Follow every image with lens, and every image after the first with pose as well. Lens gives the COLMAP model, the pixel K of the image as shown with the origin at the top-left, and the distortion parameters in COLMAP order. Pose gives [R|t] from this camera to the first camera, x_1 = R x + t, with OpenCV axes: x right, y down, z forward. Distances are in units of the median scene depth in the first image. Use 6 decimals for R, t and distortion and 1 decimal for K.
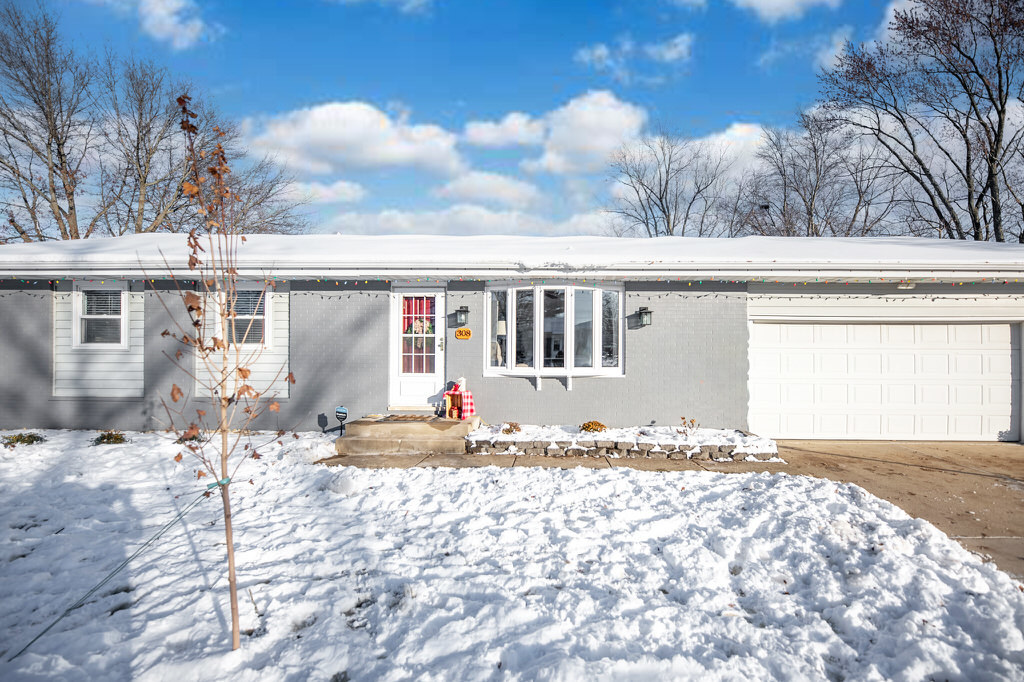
lens RADIAL K [[410.0, 0, 505.4], [0, 410.0, 344.8], [0, 0, 1]] dist [0.000036, 0.000029]
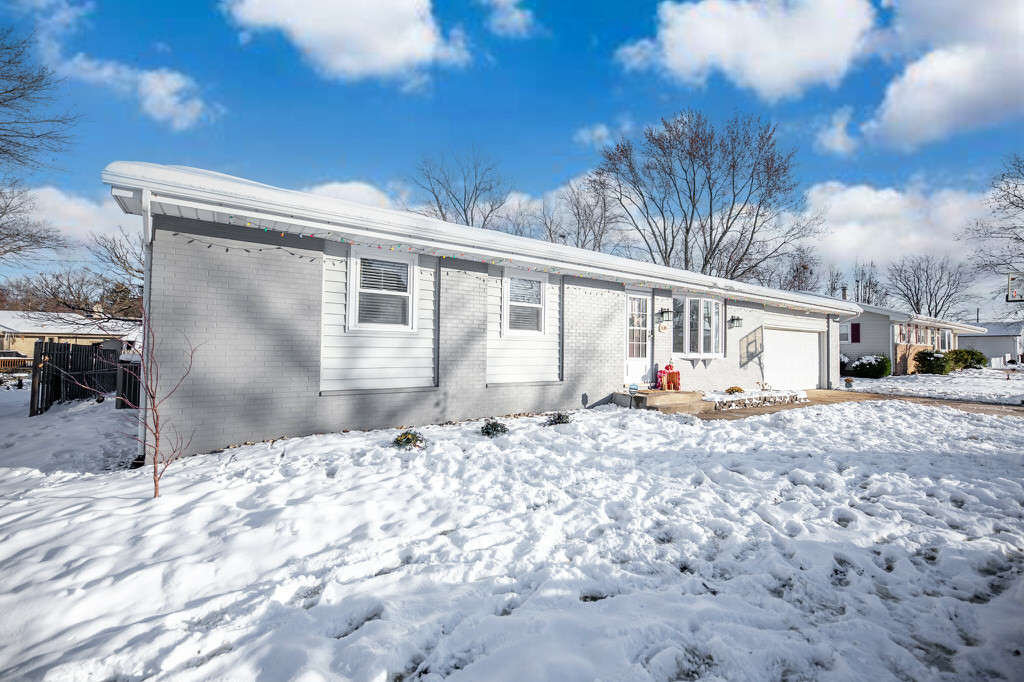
lens RADIAL K [[410.0, 0, 505.4], [0, 410.0, 344.8], [0, 0, 1]] dist [0.000036, 0.000029]
pose [[0.817427, 0.010699, 0.575933, -1.274702], [-0.019537, 0.999767, 0.009156, 0.024636], [-0.575701, -0.018736, 0.817446, 0.185571]]
